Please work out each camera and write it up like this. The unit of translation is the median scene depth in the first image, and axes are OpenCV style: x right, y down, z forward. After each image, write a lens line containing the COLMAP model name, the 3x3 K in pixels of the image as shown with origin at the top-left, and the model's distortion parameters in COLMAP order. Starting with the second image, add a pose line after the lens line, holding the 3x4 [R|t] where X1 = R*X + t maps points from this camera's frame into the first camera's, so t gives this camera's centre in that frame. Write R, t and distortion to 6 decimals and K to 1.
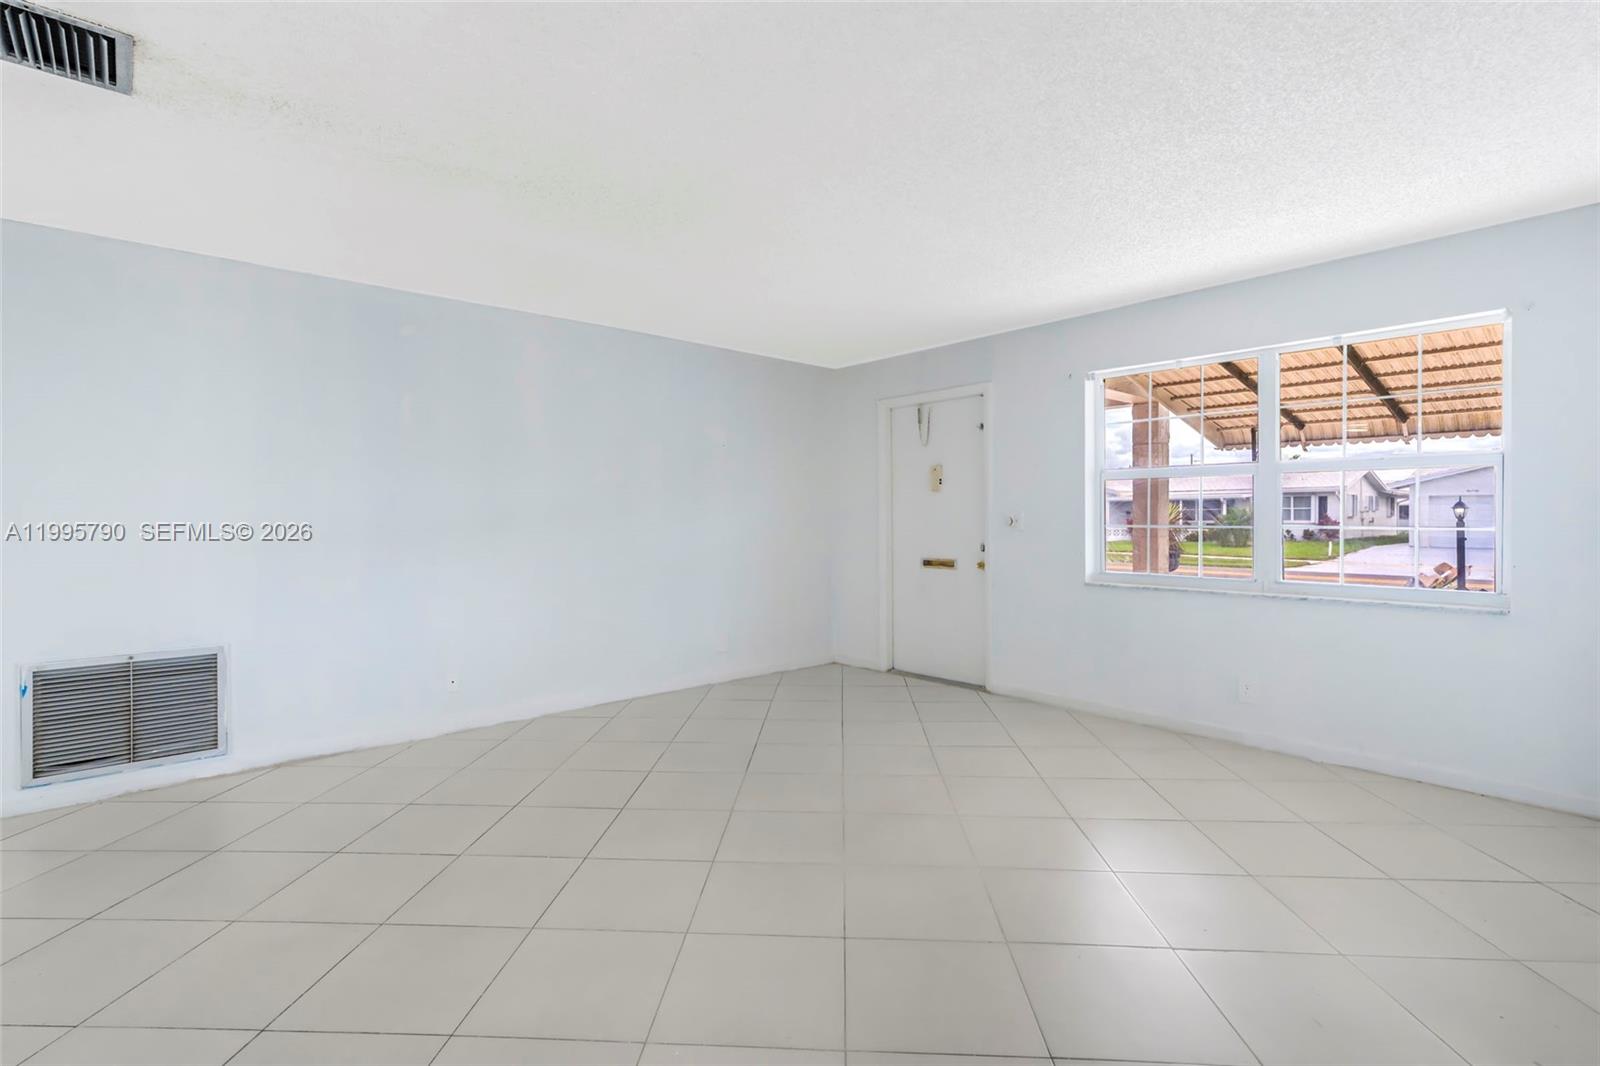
lens RADIAL K [[767.0, 0, 804.3], [0, 767.0, 519.2], [0, 0, 1]] dist [-0.003681, 0.010129]
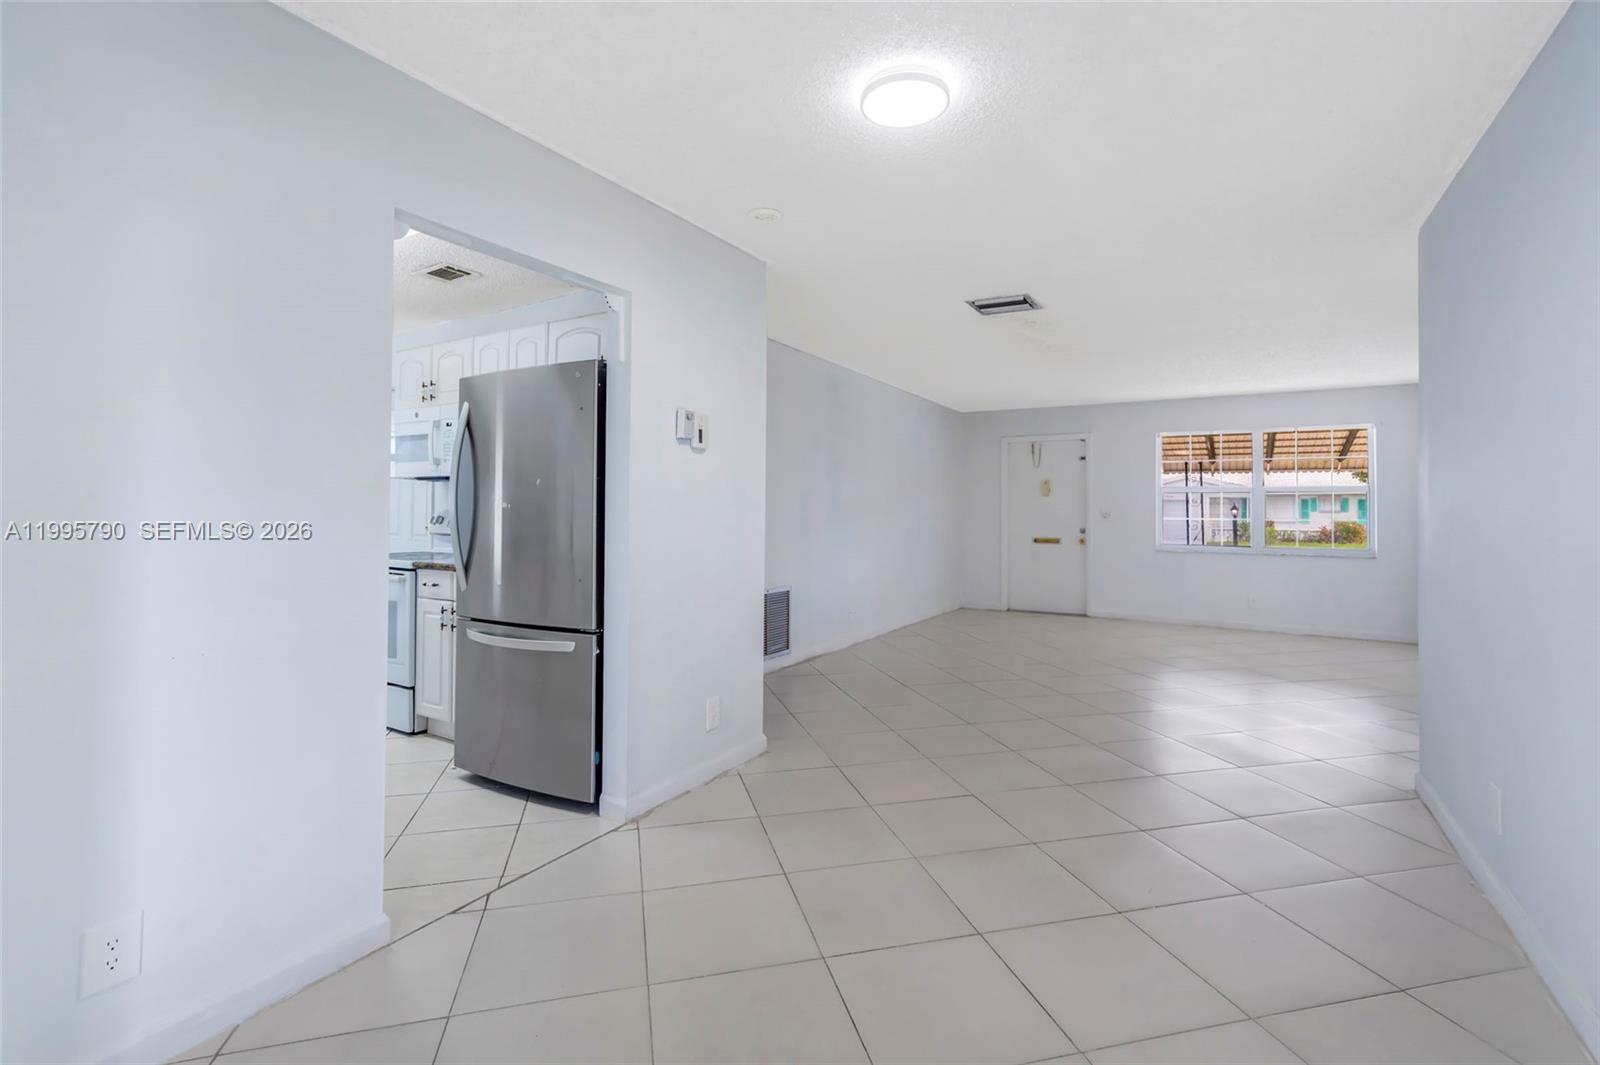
lens RADIAL K [[731.8, 0, 806.3], [0, 731.8, 505.4], [0, 0, 1]] dist [0.000016, 0.001013]
pose [[0.953601, 0.013620, 0.300765, -0.790407], [-0.010285, 0.999867, -0.012669, 0.007871], [-0.300898, 0.008988, 0.953614, -0.327493]]
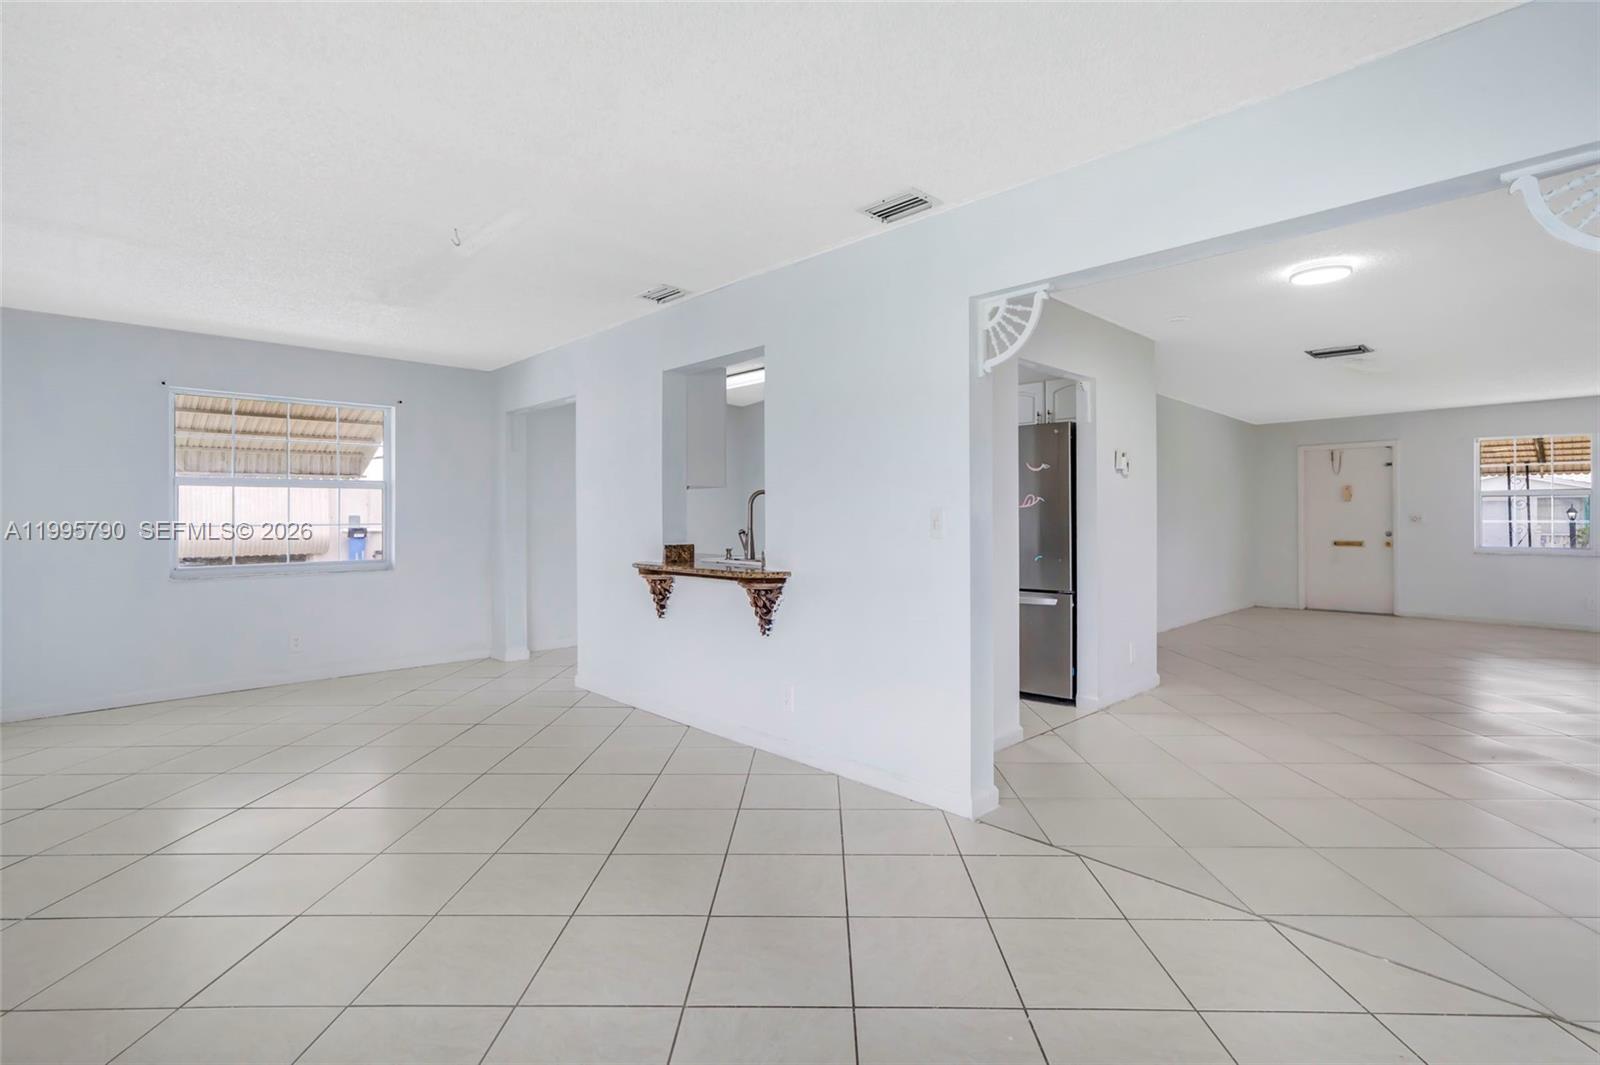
lens RADIAL K [[767.0, 0, 804.3], [0, 767.0, 518.7], [0, 0, 1]] dist [-0.003681, 0.010129]
pose [[0.998773, 0.002797, 0.049448, -1.137270], [-0.002577, 0.999987, -0.004506, 0.013647], [-0.049459, 0.004373, 0.998767, -0.654559]]
